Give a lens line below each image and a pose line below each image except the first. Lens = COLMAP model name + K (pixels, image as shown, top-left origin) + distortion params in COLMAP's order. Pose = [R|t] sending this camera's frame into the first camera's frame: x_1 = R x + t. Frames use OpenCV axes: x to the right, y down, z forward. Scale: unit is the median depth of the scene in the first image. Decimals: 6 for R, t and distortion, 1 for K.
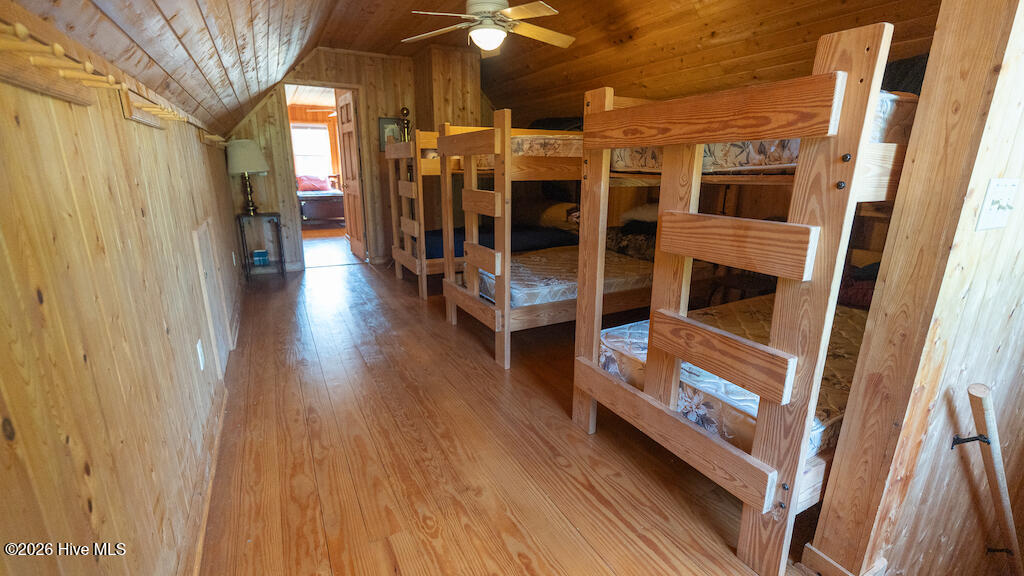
lens RADIAL K [[447.3, 0, 512.0], [0, 447.3, 288.0], [0, 0, 1]] dist [-0.003510, -0.000280]
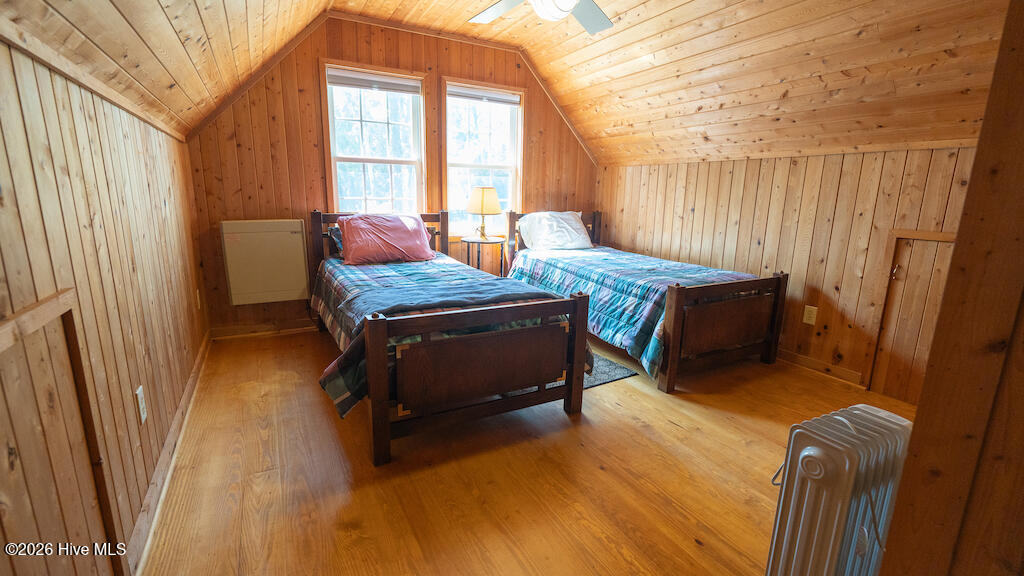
lens RADIAL K [[447.3, 0, 512.0], [0, 447.3, 288.0], [0, 0, 1]] dist [-0.003510, -0.000280]
pose [[0.999909, 0.008850, 0.010194, -0.346733], [-0.008276, 0.998452, -0.055001, -0.176134], [-0.010665, 0.054912, 0.998434, 0.650414]]
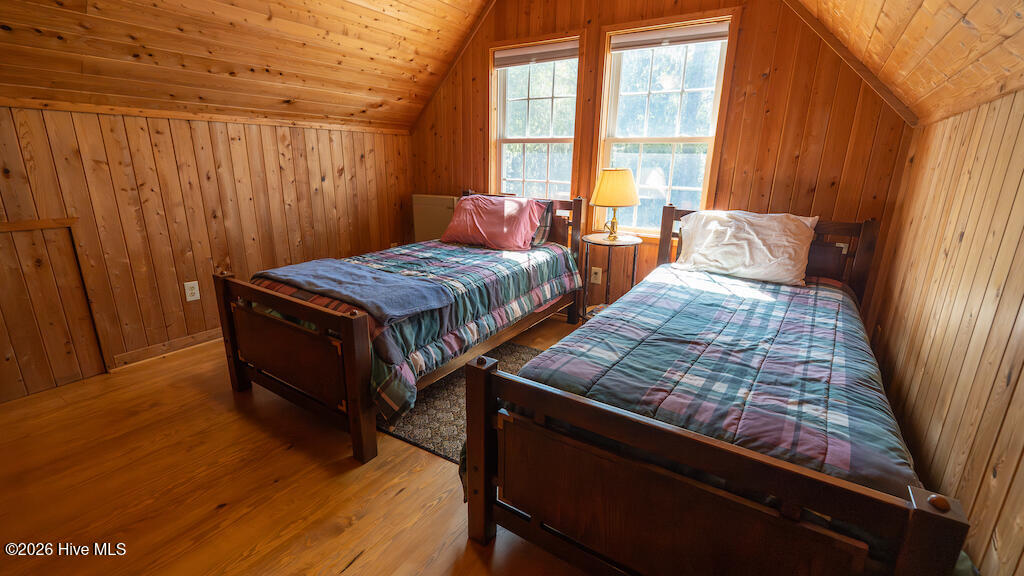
lens RADIAL K [[447.3, 0, 512.0], [0, 447.3, 288.0], [0, 0, 1]] dist [-0.003510, -0.000280]
pose [[0.476041, 0.241004, -0.845755, -0.136758], [-0.246579, 0.959717, 0.134688, -0.233865], [0.844146, 0.144429, 0.516292, 0.840335]]
